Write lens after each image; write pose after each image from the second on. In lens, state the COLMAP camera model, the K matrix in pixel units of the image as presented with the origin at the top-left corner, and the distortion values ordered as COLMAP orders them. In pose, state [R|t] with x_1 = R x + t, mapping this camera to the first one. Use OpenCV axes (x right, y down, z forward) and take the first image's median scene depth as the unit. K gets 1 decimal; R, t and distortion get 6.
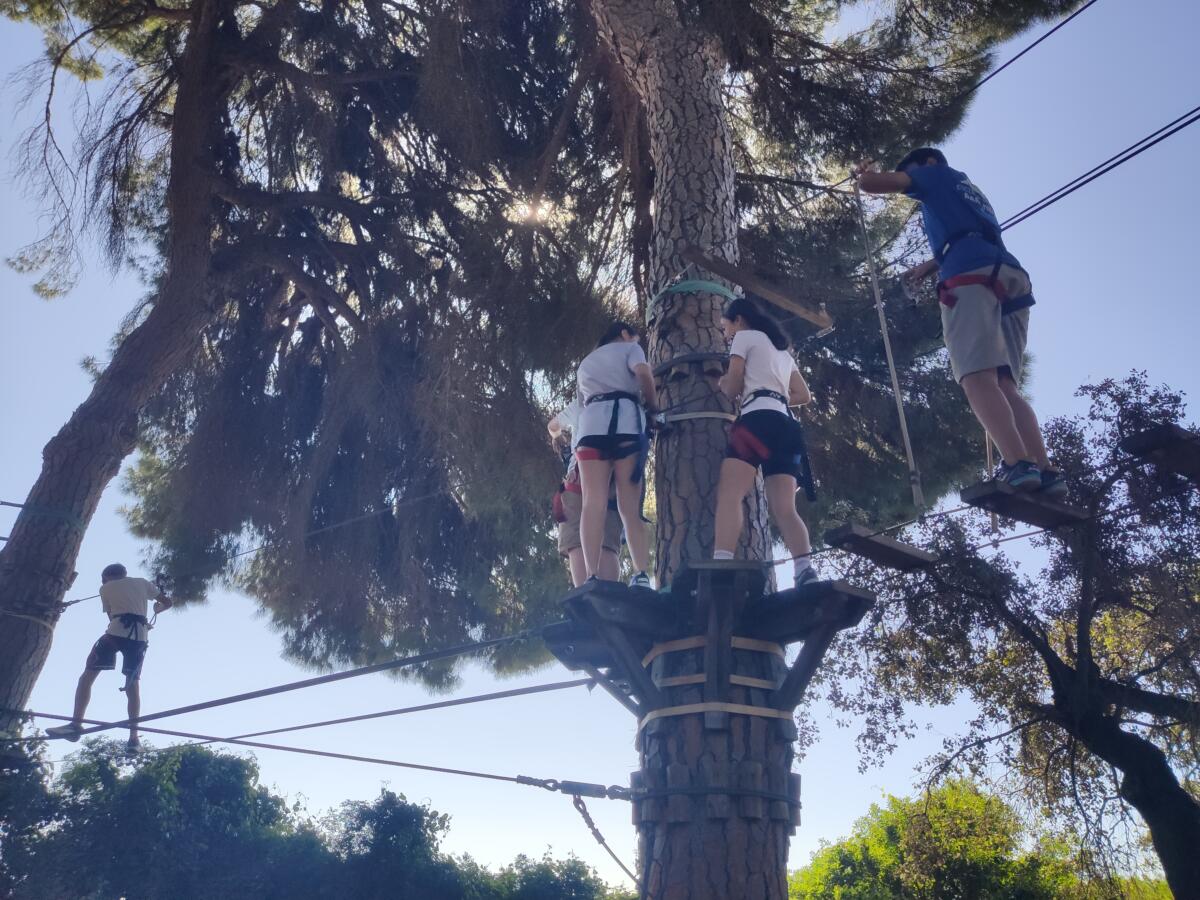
lens RADIAL K [[915.0, 0, 601.7], [0, 915.0, 436.9], [0, 0, 1]] dist [-0.000524, 0.000133]
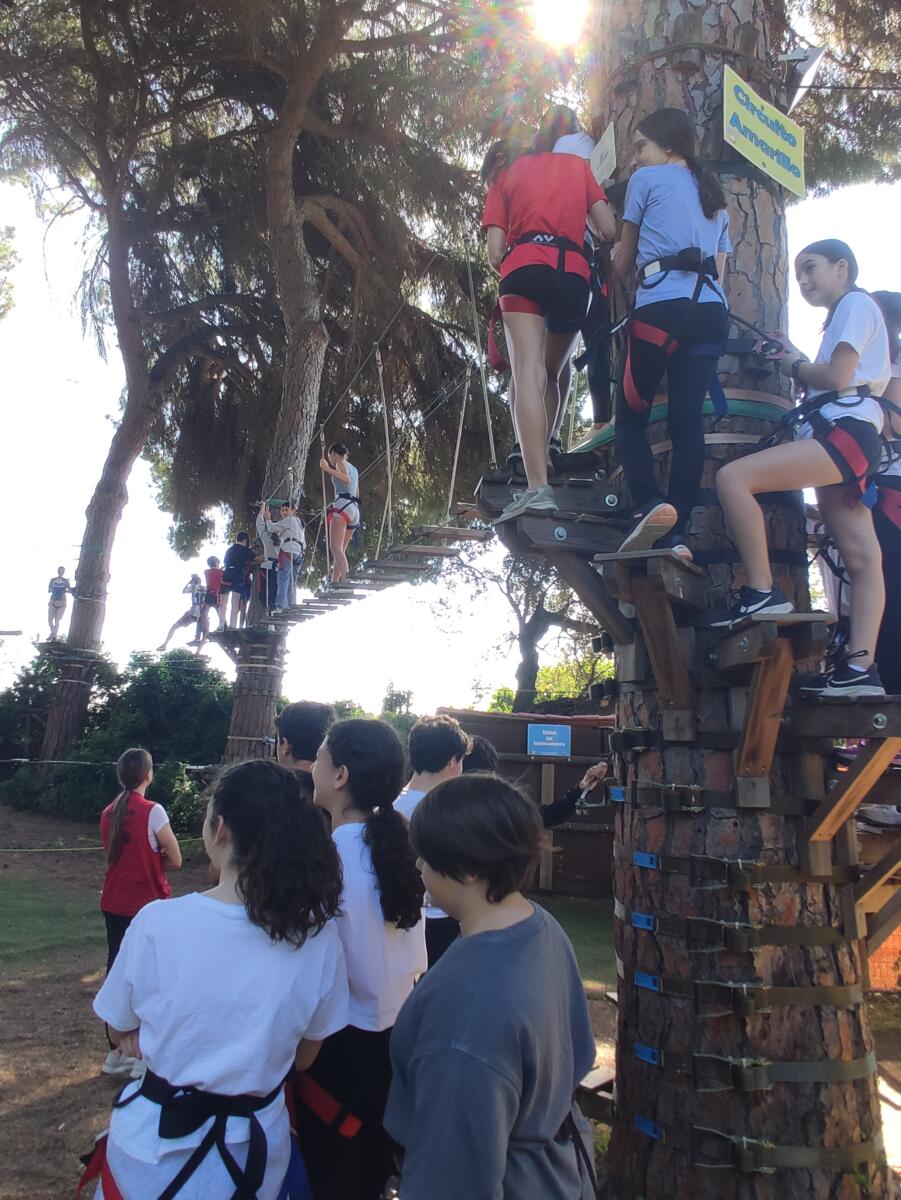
lens RADIAL K [[843.3, 0, 450.5], [0, 843.3, 600.0], [0, 0, 1]] dist [0.004991, -0.050975]
pose [[0.975715, -0.037378, -0.215832, 0.387961], [0.105739, 0.943299, 0.314653, -0.205993], [0.191833, -0.329833, 0.924343, -0.412813]]
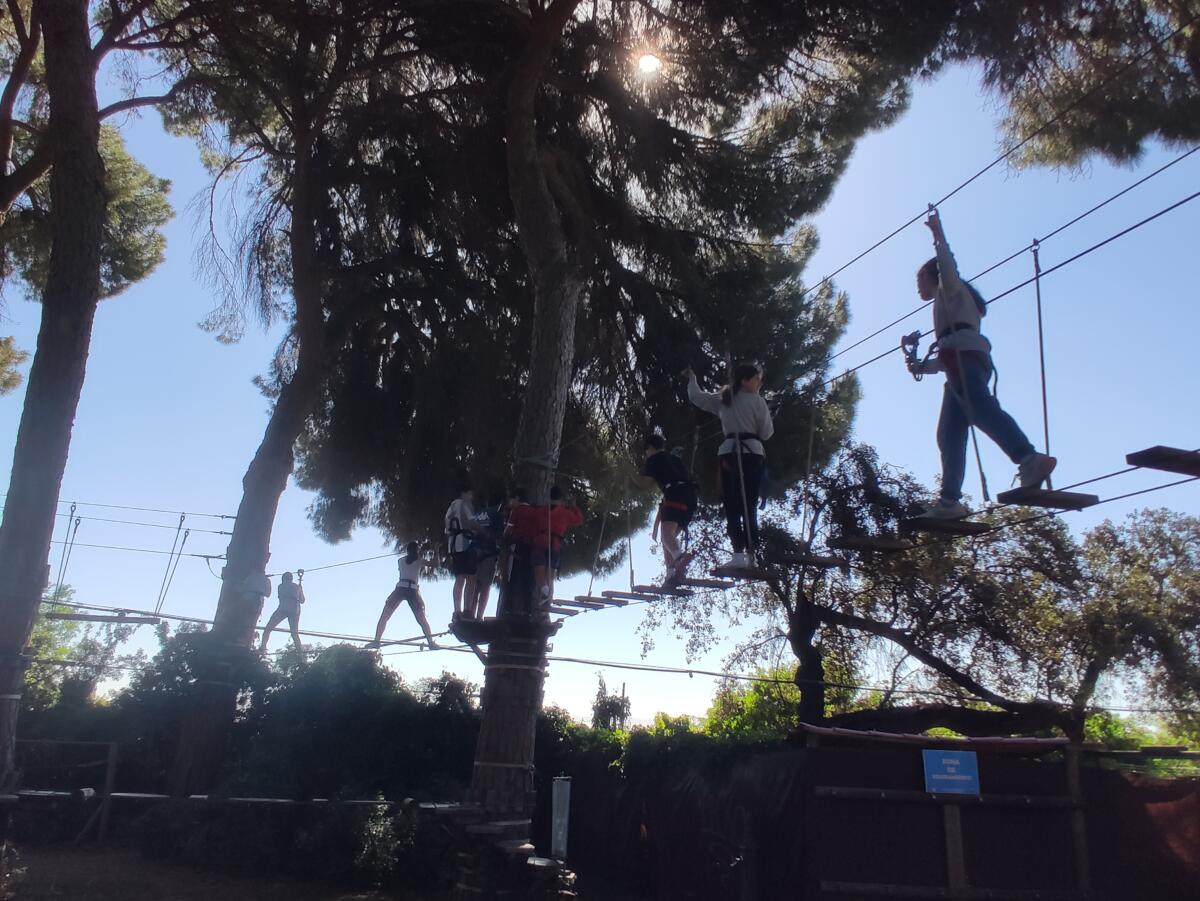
lens RADIAL K [[843.3, 0, 600.0], [0, 843.3, 450.5], [0, 0, 1]] dist [0.004991, -0.050975]
pose [[0.989675, -0.044261, -0.136321, 0.182391], [0.065335, 0.985872, 0.154230, -0.163569], [0.127569, -0.161544, 0.978586, -0.303789]]
